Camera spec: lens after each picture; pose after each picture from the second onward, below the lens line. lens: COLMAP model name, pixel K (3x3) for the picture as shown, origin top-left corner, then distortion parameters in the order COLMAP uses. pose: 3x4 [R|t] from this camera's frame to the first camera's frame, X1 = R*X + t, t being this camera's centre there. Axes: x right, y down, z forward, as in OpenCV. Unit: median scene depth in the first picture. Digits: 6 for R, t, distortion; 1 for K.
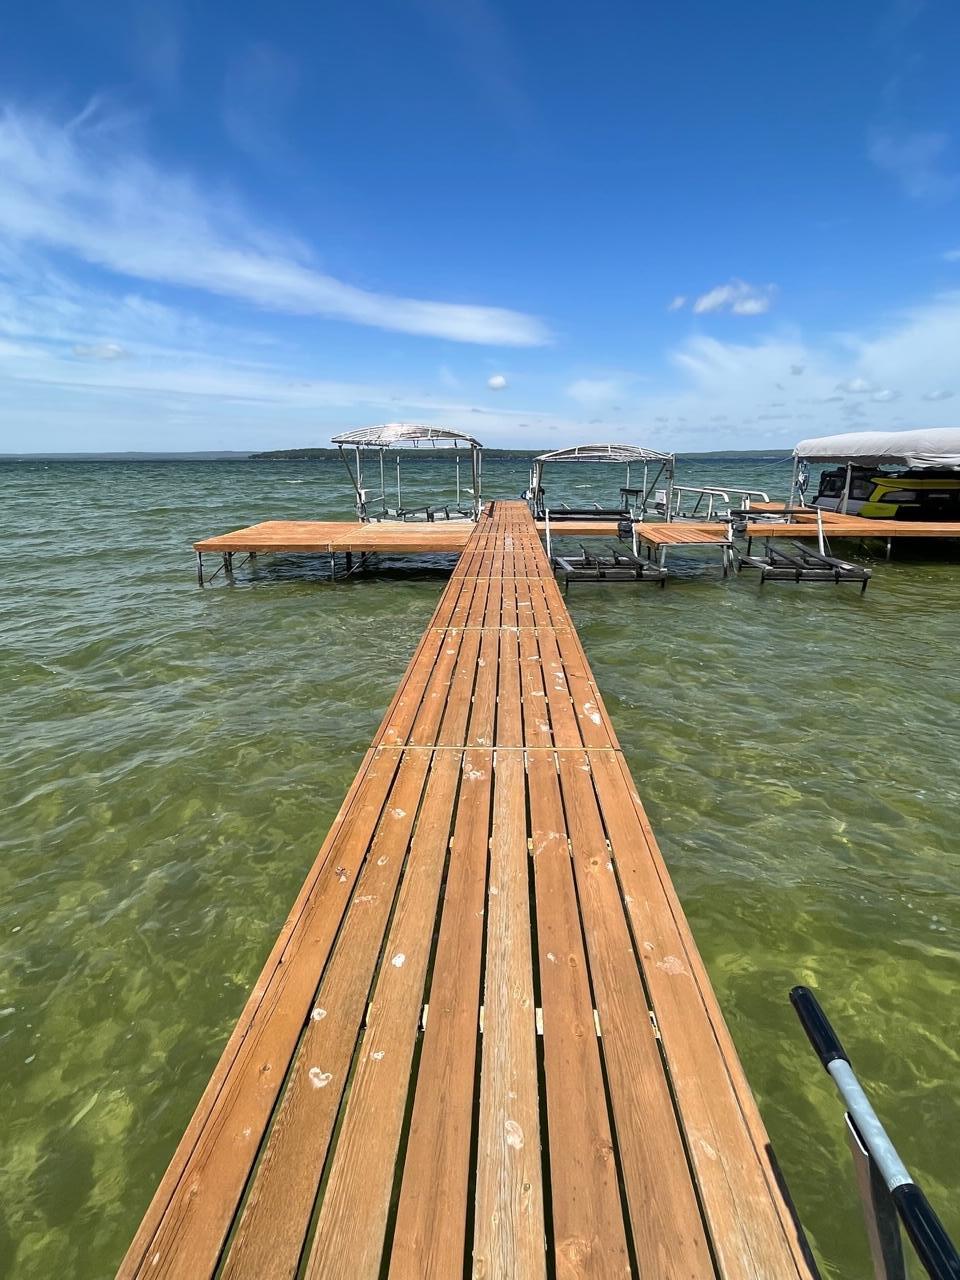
lens RADIAL K [[672.7, 0, 499.0], [0, 672.7, 641.1], [0, 0, 1]] dist [-0.002013, -0.000557]
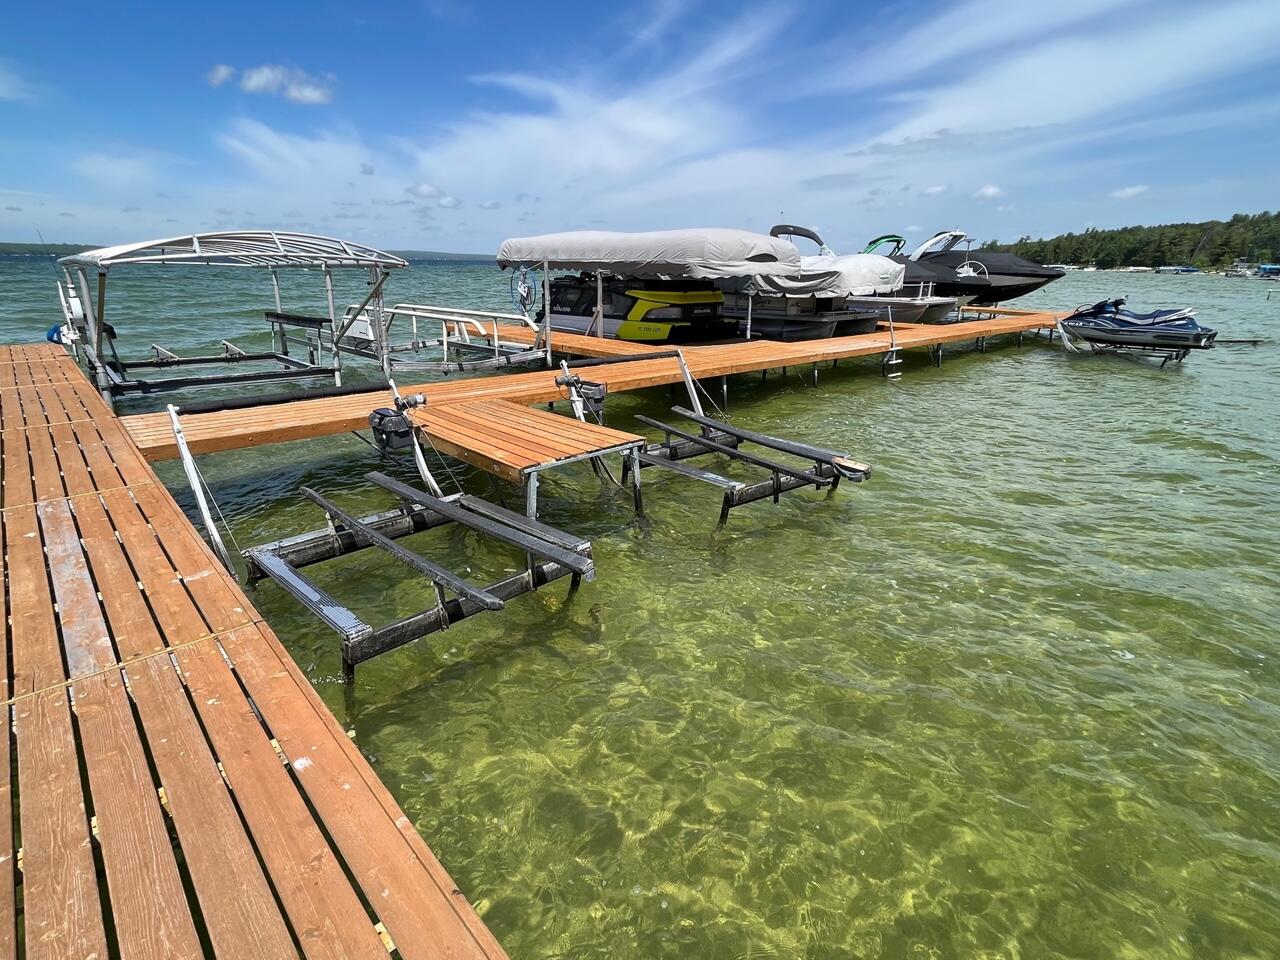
lens RADIAL K [[682.9, 0, 643.8], [0, 682.9, 458.0], [0, 0, 1]] dist [-0.003527, -0.012532]
pose [[0.724731, -0.176300, 0.666095, 0.004779], [0.164043, 0.983063, 0.081711, -0.097936], [-0.669219, 0.050050, 0.741377, 0.354707]]
